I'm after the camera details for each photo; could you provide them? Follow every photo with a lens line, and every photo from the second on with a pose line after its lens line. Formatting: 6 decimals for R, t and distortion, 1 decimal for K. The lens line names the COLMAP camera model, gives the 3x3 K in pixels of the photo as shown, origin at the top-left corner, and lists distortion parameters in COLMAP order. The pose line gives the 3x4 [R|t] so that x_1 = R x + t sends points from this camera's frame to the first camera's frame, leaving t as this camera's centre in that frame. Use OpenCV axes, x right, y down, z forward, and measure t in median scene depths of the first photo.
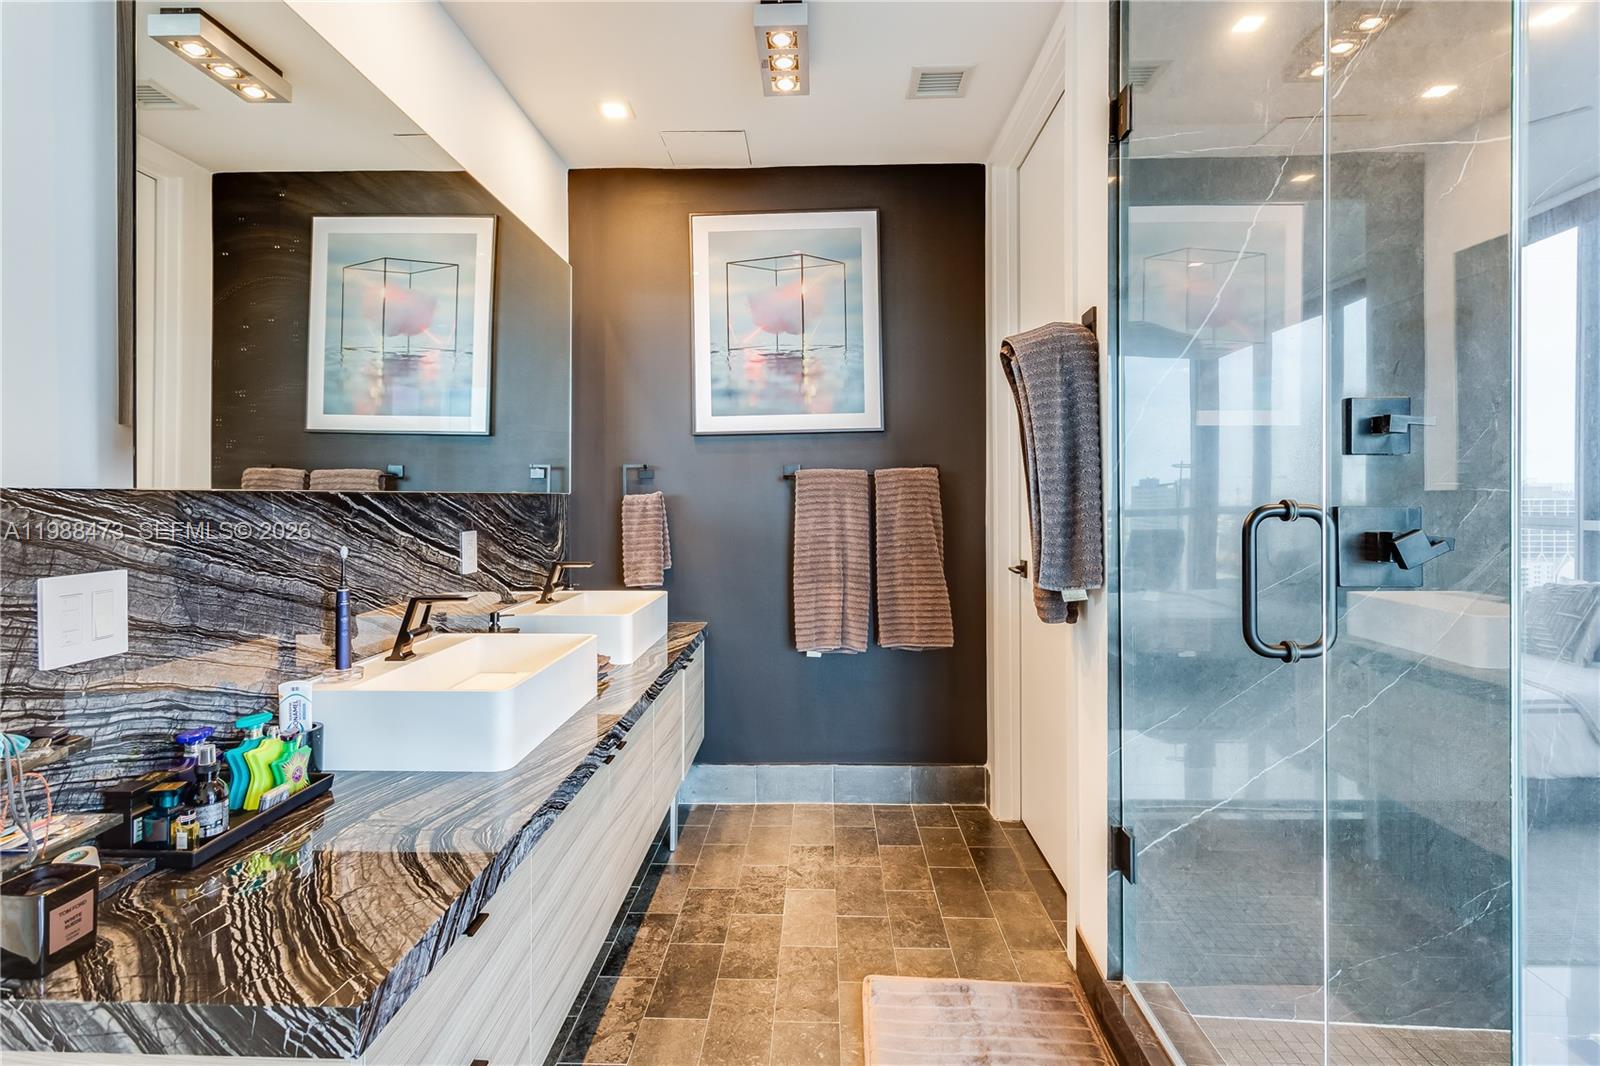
lens RADIAL K [[784.8, 0, 784.6], [0, 784.8, 502.9], [0, 0, 1]] dist [0.003194, 0.000895]
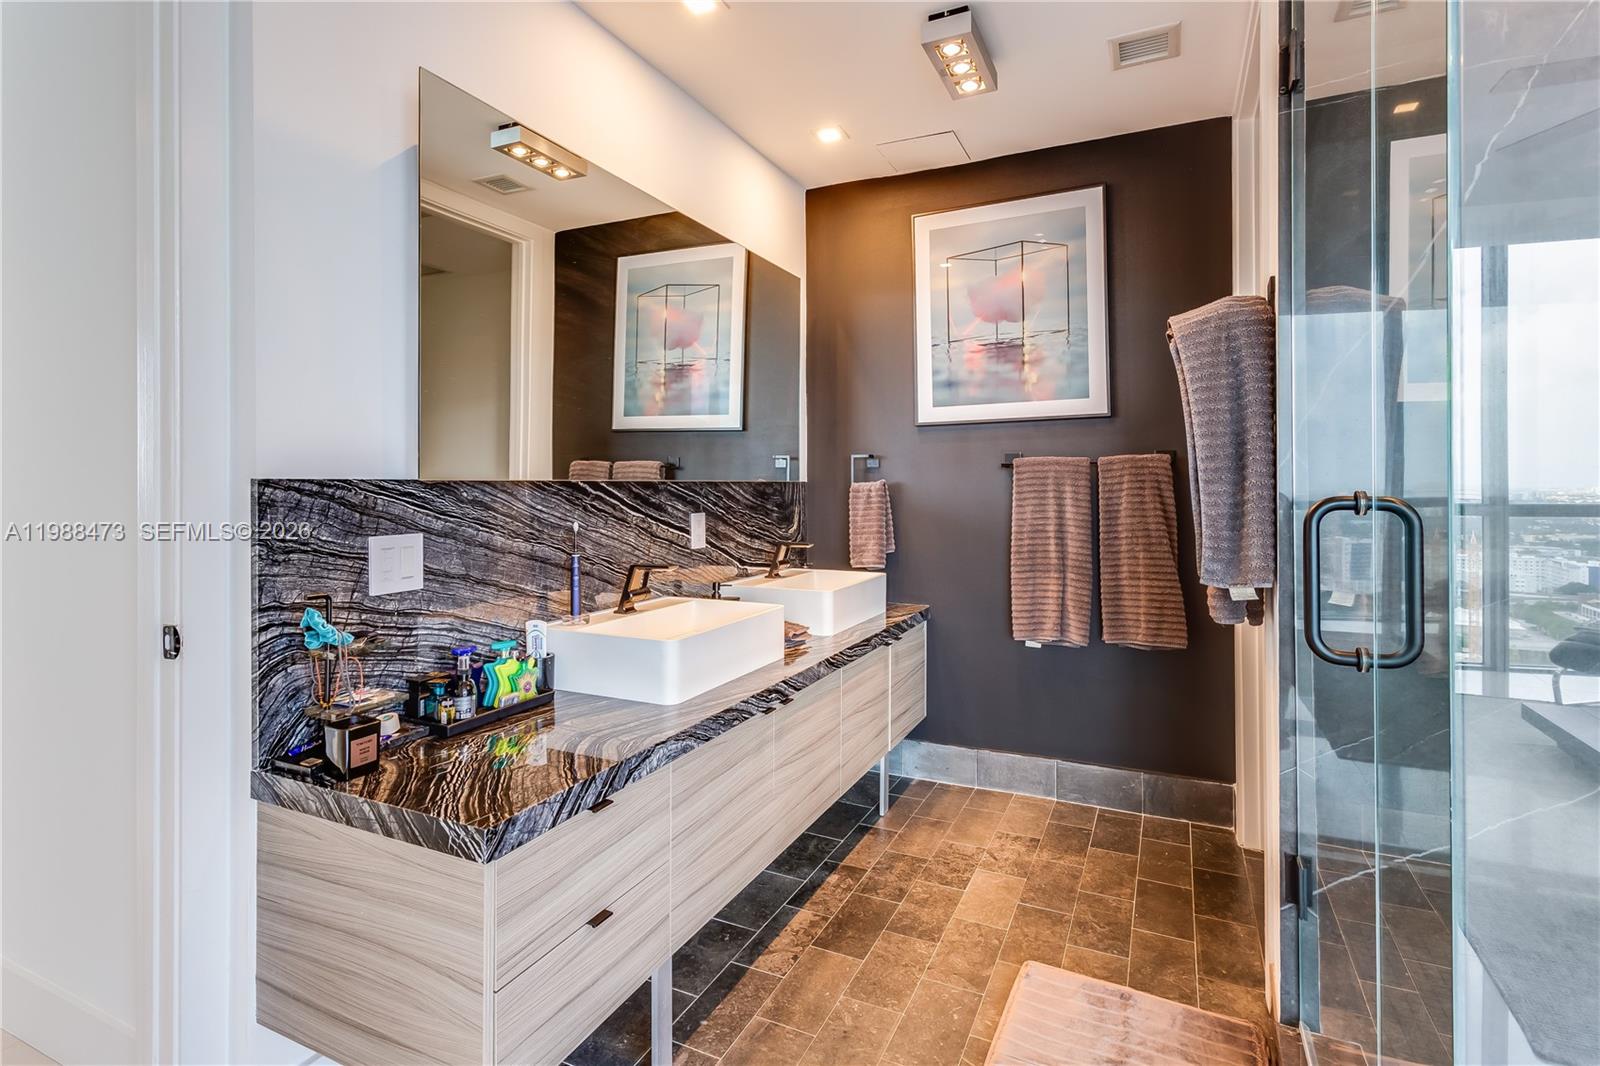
lens RADIAL K [[784.8, 0, 777.2], [0, 784.8, 486.5], [0, 0, 1]] dist [0.003194, 0.000895]
pose [[0.915924, 0.003559, -0.401336, 0.143081], [-0.005211, 0.999982, -0.003026, -0.001108], [0.401317, 0.004863, 0.915926, -0.035732]]
